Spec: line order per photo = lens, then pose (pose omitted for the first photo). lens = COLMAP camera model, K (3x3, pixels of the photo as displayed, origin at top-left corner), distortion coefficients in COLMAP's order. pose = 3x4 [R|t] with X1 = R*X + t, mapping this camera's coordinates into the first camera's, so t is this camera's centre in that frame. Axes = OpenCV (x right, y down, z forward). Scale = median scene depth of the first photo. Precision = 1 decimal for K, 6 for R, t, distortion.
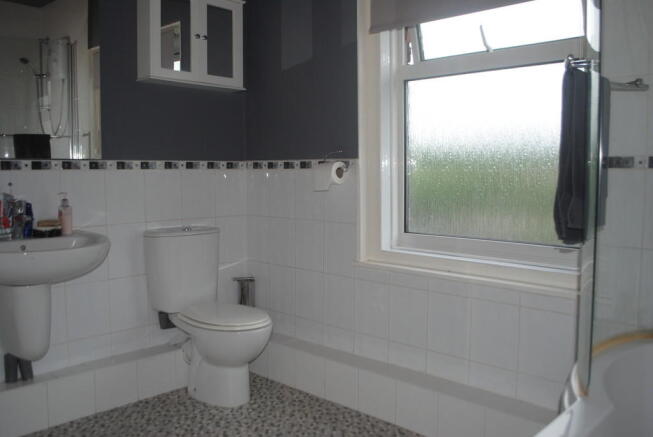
lens RADIAL K [[572.6, 0, 326.5], [0, 572.6, 218.5], [0, 0, 1]] dist [-0.064739, 0.001781]
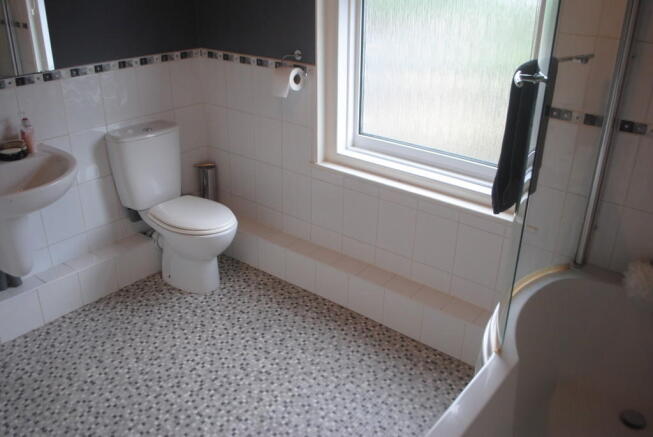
lens RADIAL K [[572.6, 0, 326.5], [0, 572.6, 218.5], [0, 0, 1]] dist [-0.064739, 0.001781]
pose [[0.996145, -0.023284, 0.084576, -0.017287], [-0.007311, 0.938743, 0.344539, -0.206064], [-0.087418, -0.343830, 0.934954, -0.037952]]
